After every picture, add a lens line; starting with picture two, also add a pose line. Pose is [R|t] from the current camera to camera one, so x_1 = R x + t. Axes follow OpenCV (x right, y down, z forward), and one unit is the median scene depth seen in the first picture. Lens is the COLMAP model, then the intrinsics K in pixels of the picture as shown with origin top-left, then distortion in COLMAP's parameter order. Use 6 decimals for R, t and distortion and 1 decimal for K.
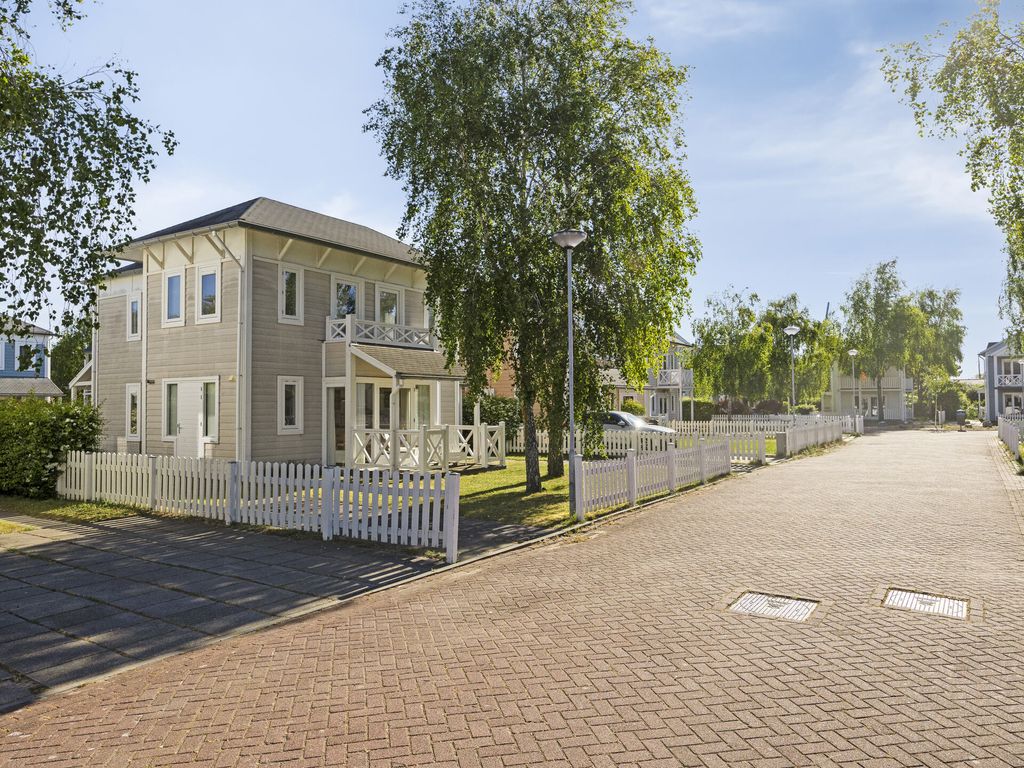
lens RADIAL K [[671.9, 0, 511.1], [0, 671.9, 382.4], [0, 0, 1]] dist [-0.000220, 0.000184]
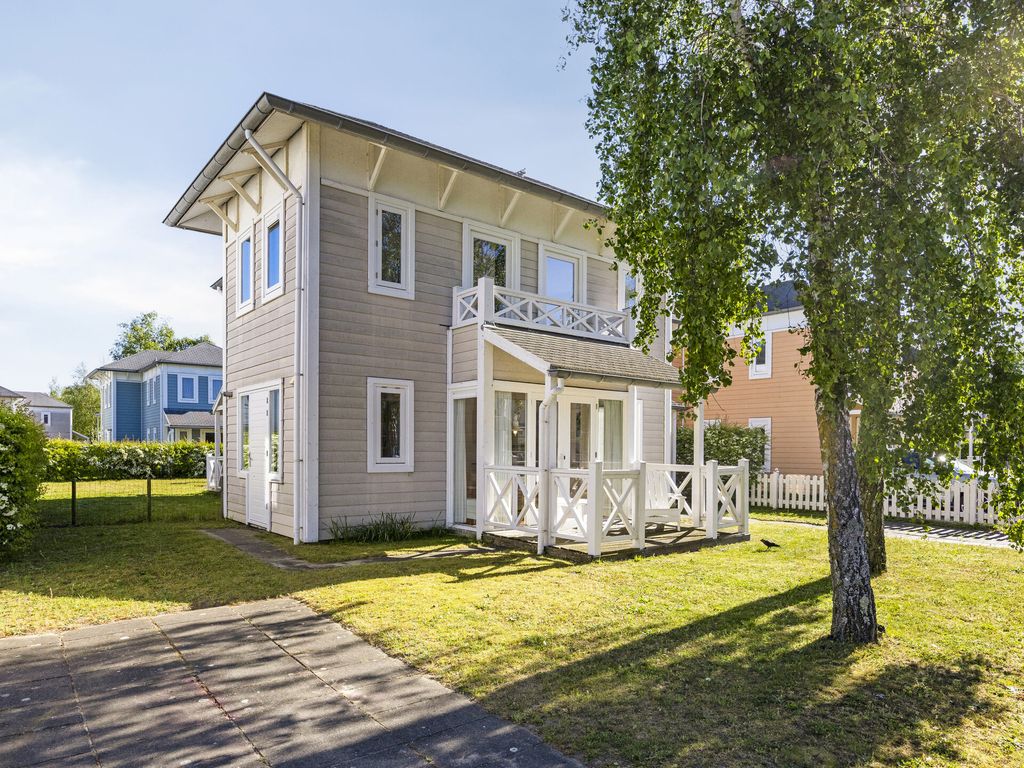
lens RADIAL K [[647.0, 0, 508.2], [0, 647.0, 457.4], [0, 0, 1]] dist [-0.005745, -0.000565]
pose [[0.943993, 0.016002, -0.329577, -0.023447], [0.000206, 0.998795, 0.049085, 0.032144], [0.329965, -0.046404, 0.942852, 0.441074]]
